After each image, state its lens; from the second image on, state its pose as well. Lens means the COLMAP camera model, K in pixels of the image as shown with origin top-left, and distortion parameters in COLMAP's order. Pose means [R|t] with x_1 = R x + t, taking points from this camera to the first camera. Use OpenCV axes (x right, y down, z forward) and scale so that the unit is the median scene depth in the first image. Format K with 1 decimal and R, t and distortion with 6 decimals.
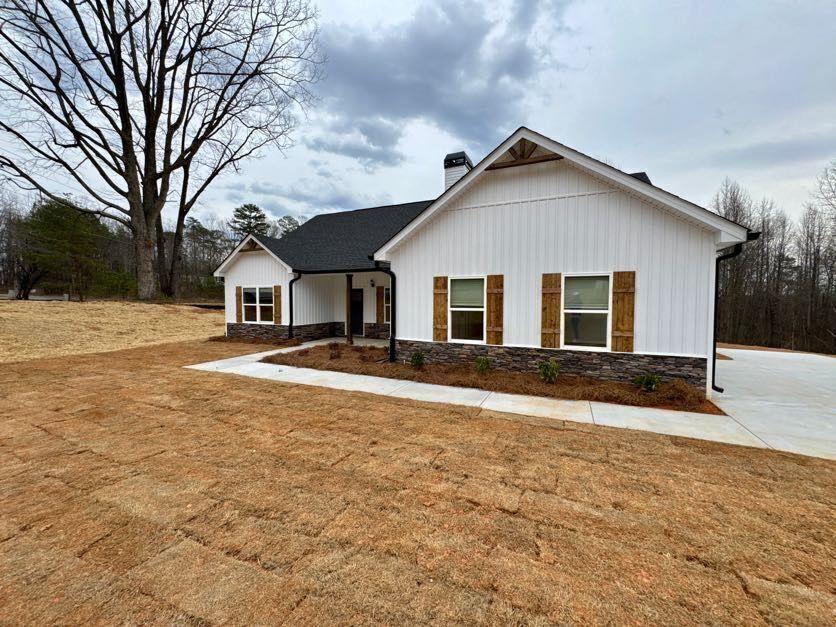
lens RADIAL K [[330.9, 0, 414.2], [0, 330.9, 312.9], [0, 0, 1]] dist [0.000908, -0.000339]
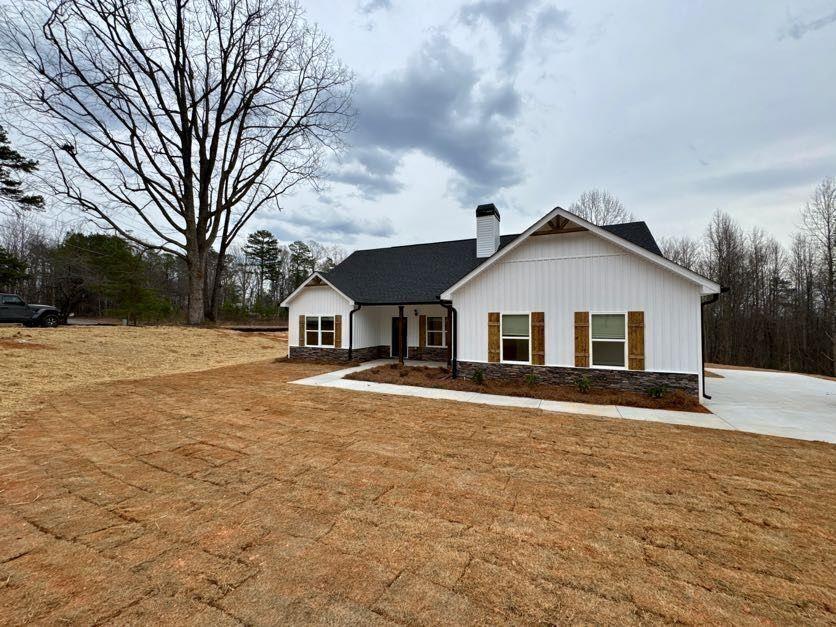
lens RADIAL K [[330.9, 0, 414.9], [0, 330.9, 314.0], [0, 0, 1]] dist [0.000908, -0.000339]
pose [[1.000000, 0.000752, 0.000223, -0.130016], [-0.000737, 0.998133, -0.061075, -0.013149], [-0.000268, 0.061075, 0.998133, -0.170895]]
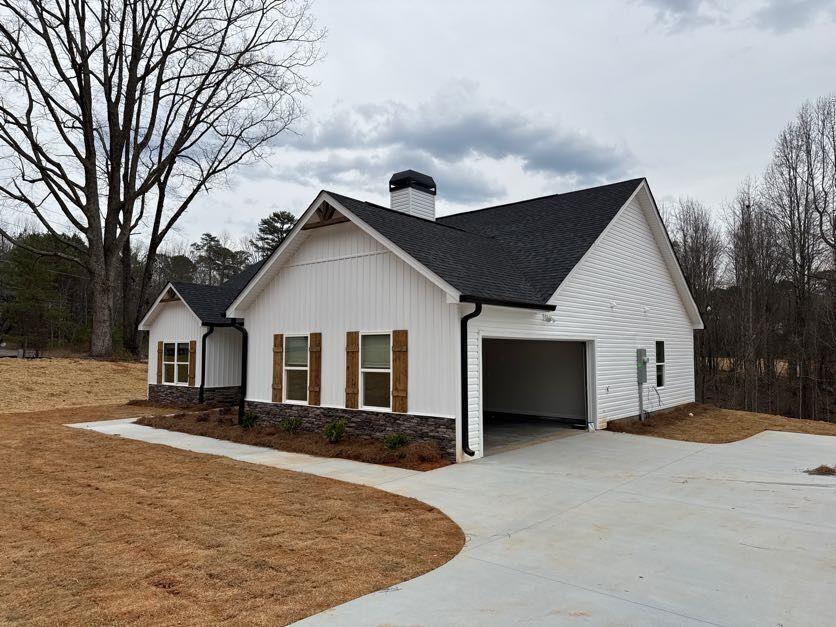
lens RADIAL K [[586.4, 0, 414.5], [0, 586.4, 318.5], [0, 0, 1]] dist [0.034480, -0.036808]
pose [[0.963986, -0.016595, -0.265433, 0.511536], [-0.010300, 0.994973, -0.099614, 0.006201], [0.265752, 0.098760, 0.958969, -0.300635]]
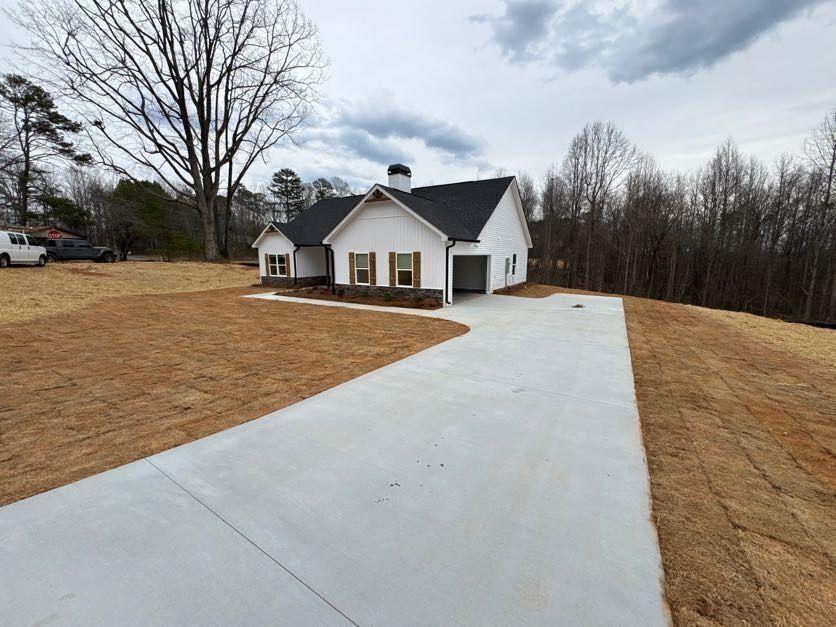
lens RADIAL K [[330.9, 0, 415.3], [0, 330.9, 315.5], [0, 0, 1]] dist [0.000908, -0.000339]
pose [[0.993231, 0.017560, -0.114817, 0.399470], [-0.001796, 0.990710, 0.135980, -0.000911], [0.116139, -0.134854, 0.984036, -0.574814]]
